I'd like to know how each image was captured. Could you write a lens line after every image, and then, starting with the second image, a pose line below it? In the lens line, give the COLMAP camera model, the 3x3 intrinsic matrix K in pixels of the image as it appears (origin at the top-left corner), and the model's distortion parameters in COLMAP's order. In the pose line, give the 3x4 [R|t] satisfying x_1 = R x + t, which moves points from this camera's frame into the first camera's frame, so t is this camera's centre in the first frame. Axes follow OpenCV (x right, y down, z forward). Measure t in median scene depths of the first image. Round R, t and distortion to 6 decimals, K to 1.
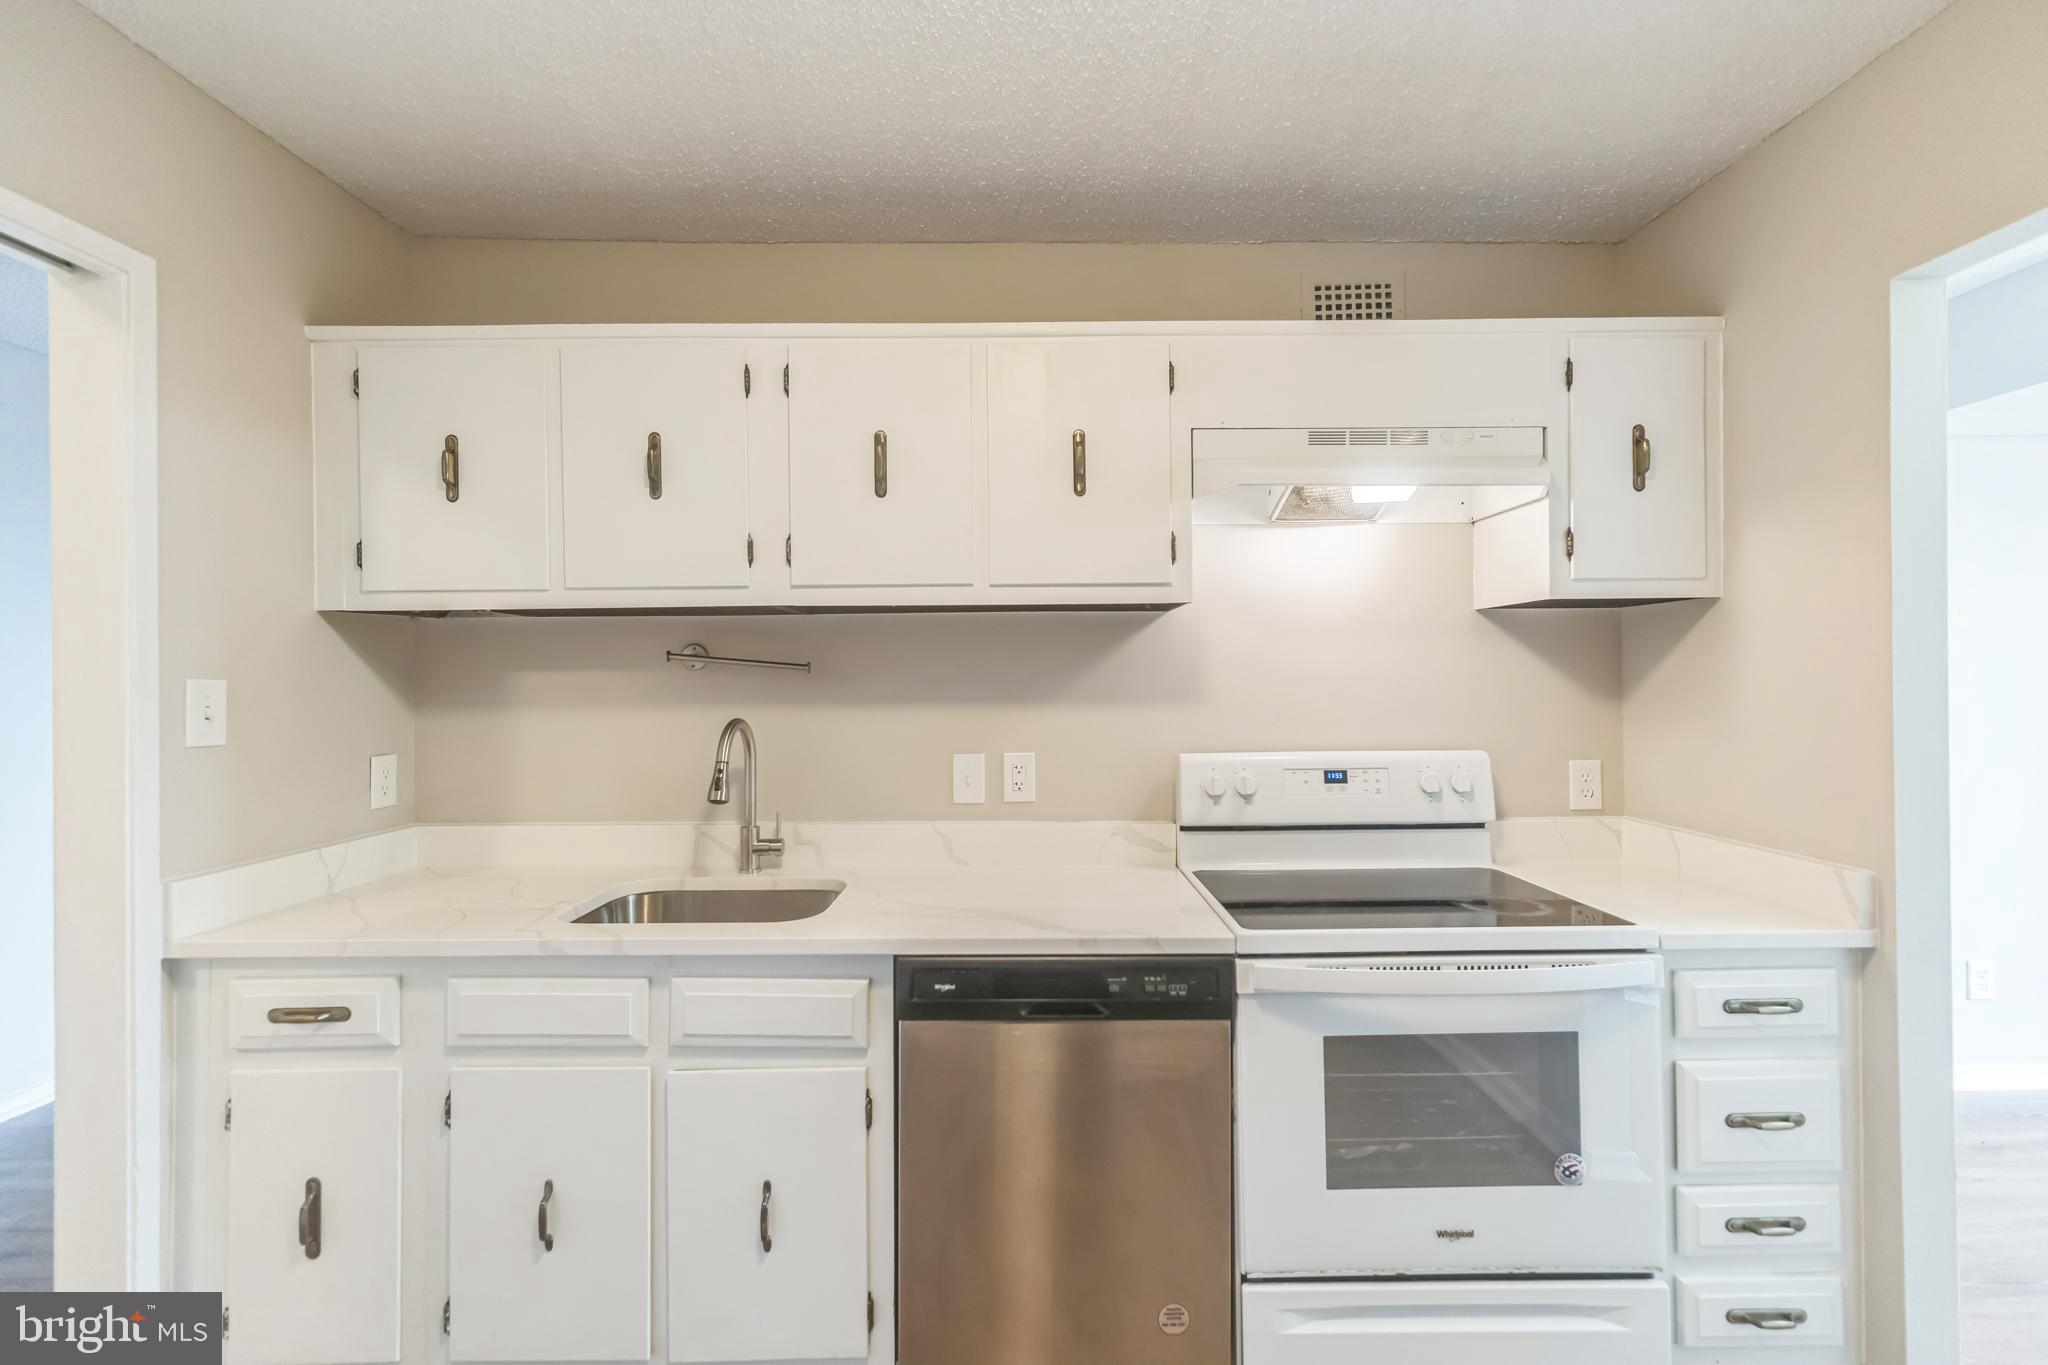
lens RADIAL K [[881.4, 0, 1029.7], [0, 881.4, 680.4], [0, 0, 1]] dist [0.006689, 0.000366]
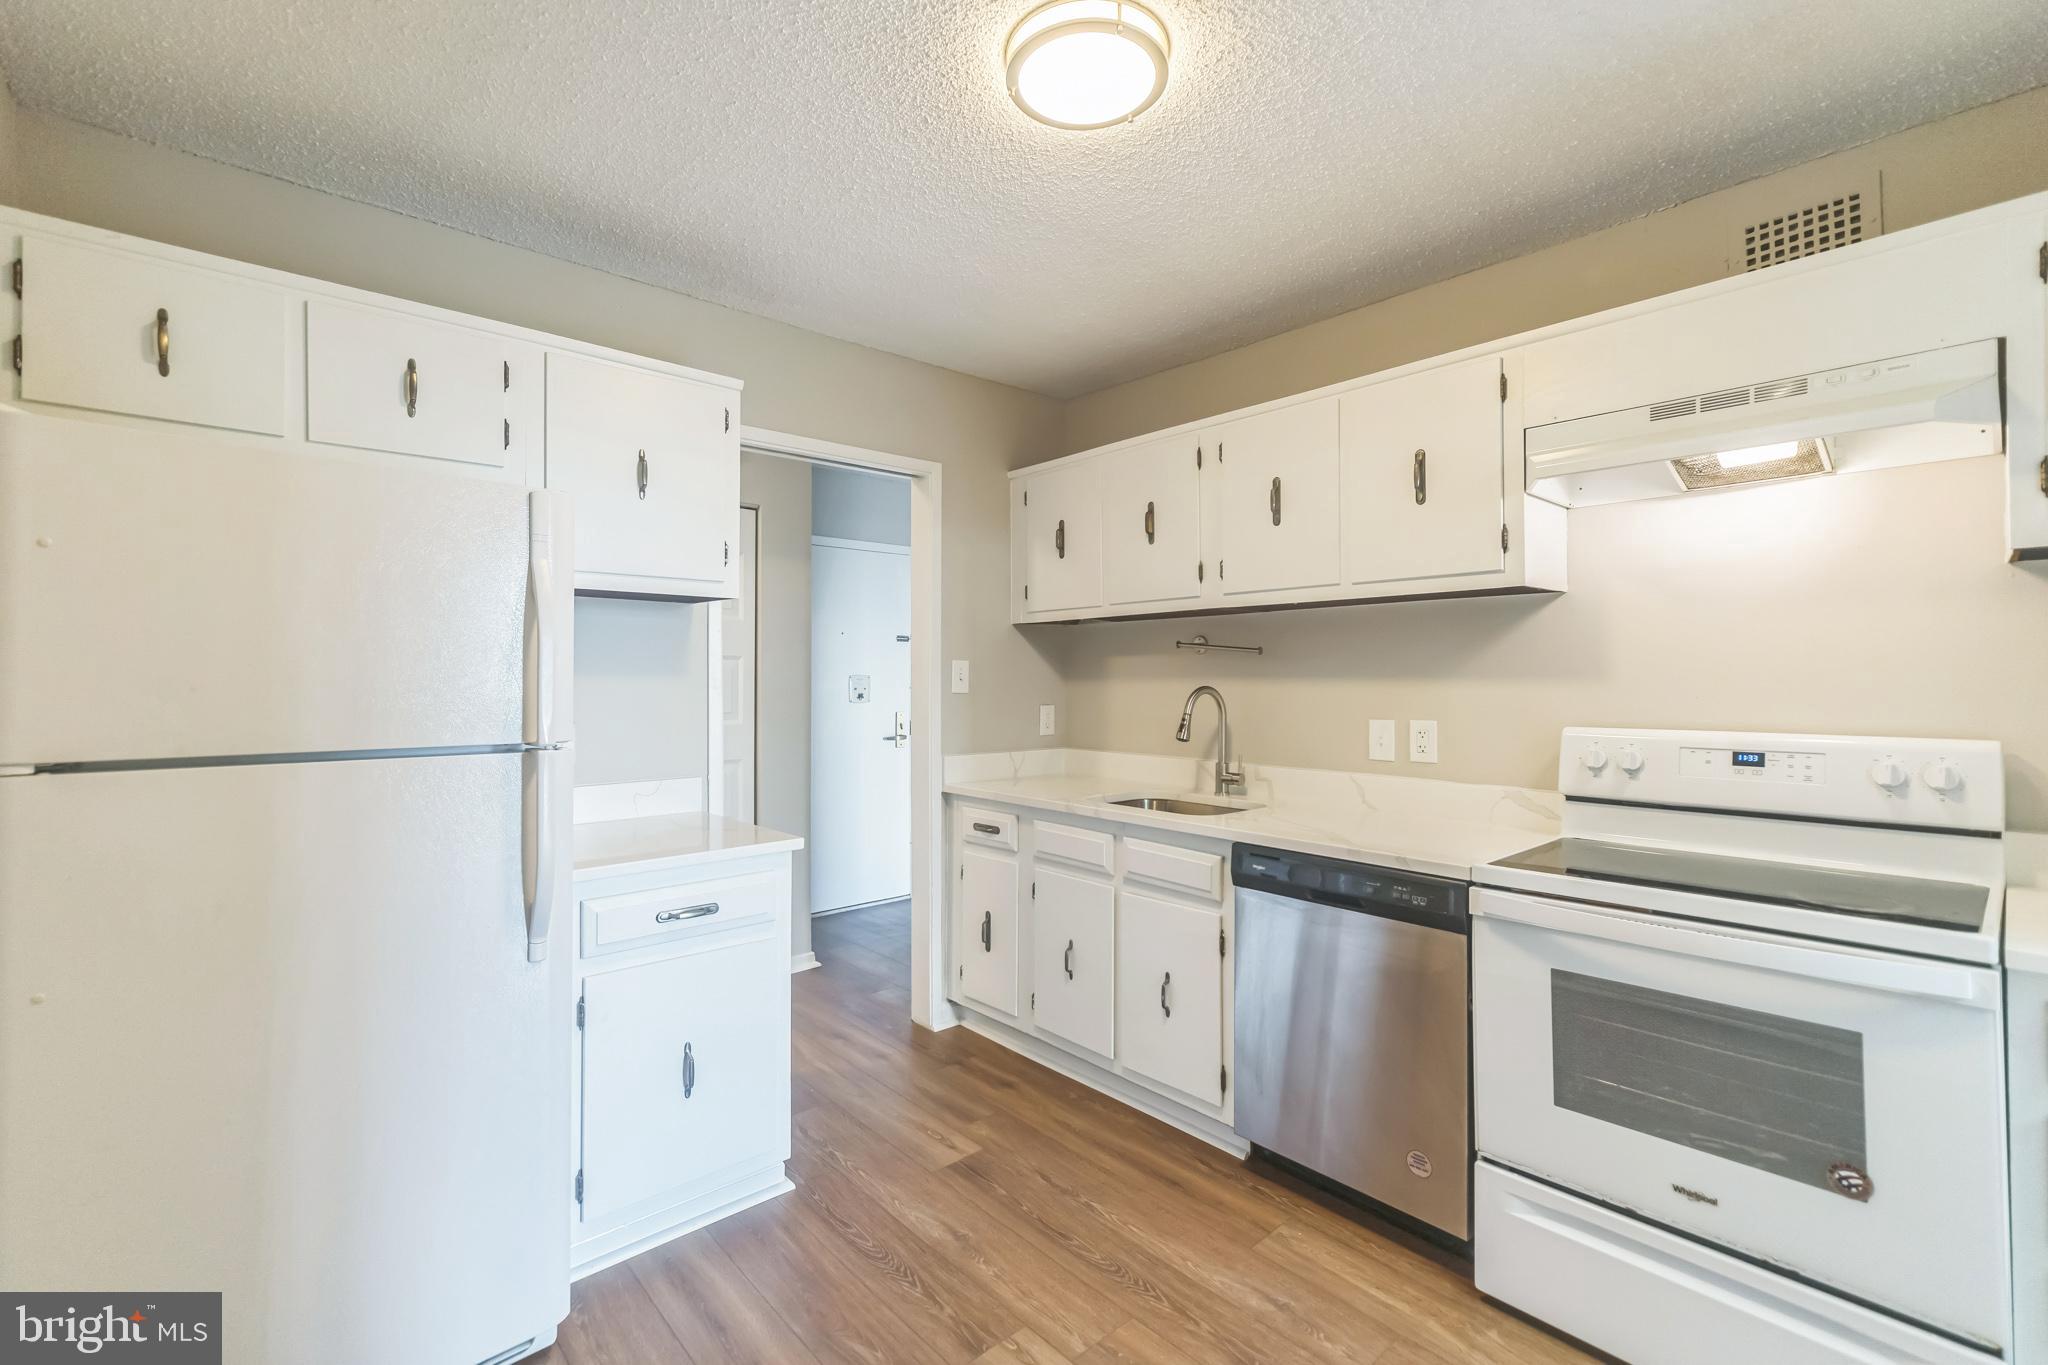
lens RADIAL K [[893.7, 0, 1017.4], [0, 893.7, 664.8], [0, 0, 1]] dist [0.006922, -0.000199]
pose [[0.657544, -0.004350, -0.753403, 0.602310], [-0.002906, 0.999961, -0.008310, 0.021962], [0.753410, 0.007654, 0.657506, -0.216011]]
